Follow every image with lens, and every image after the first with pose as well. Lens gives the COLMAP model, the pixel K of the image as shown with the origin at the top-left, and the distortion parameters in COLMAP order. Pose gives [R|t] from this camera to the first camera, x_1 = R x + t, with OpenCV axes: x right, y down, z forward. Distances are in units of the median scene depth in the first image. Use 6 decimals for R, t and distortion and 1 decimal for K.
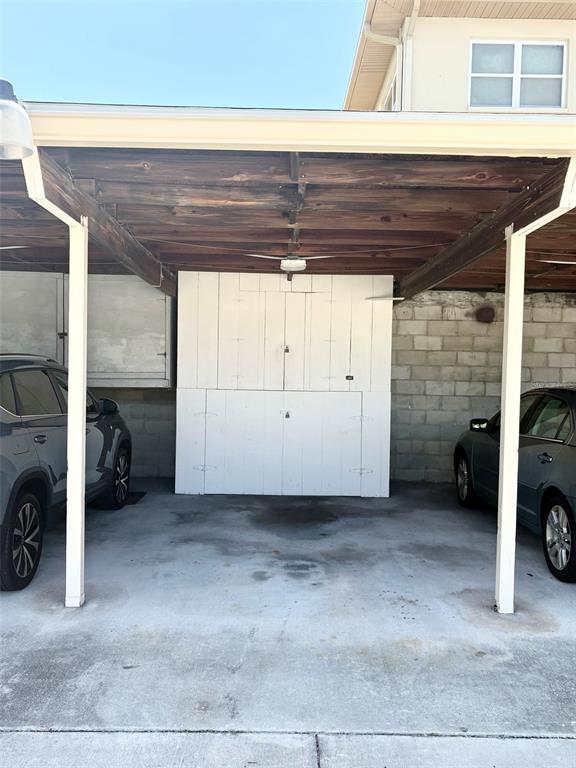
lens RADIAL K [[396.6, 0, 288.0], [0, 396.6, 384.0], [0, 0, 1]] dist [0.000584, -0.000065]
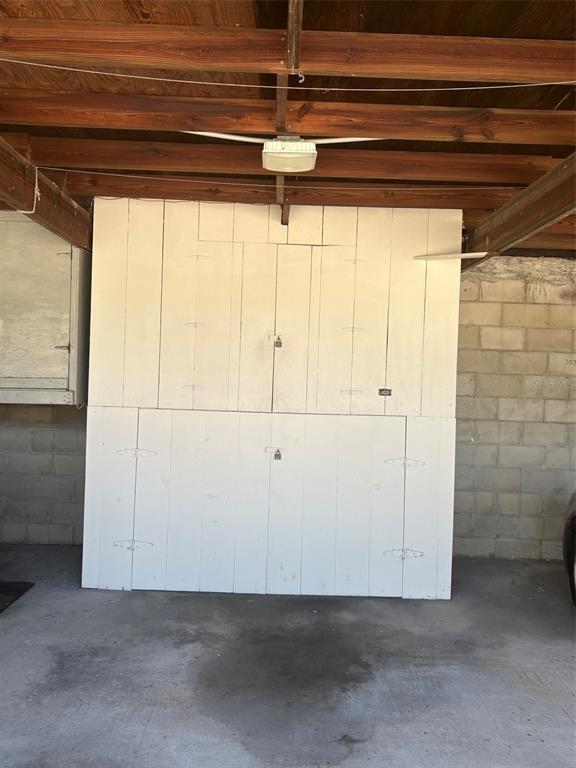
lens RADIAL K [[396.6, 0, 288.0], [0, 396.6, 384.0], [0, 0, 1]] dist [0.000584, -0.000065]
pose [[0.999885, 0.015194, 0.000064, 0.012249], [-0.015189, 0.999633, -0.022429, -0.012696], [-0.000404, 0.022425, 0.999748, 0.415042]]
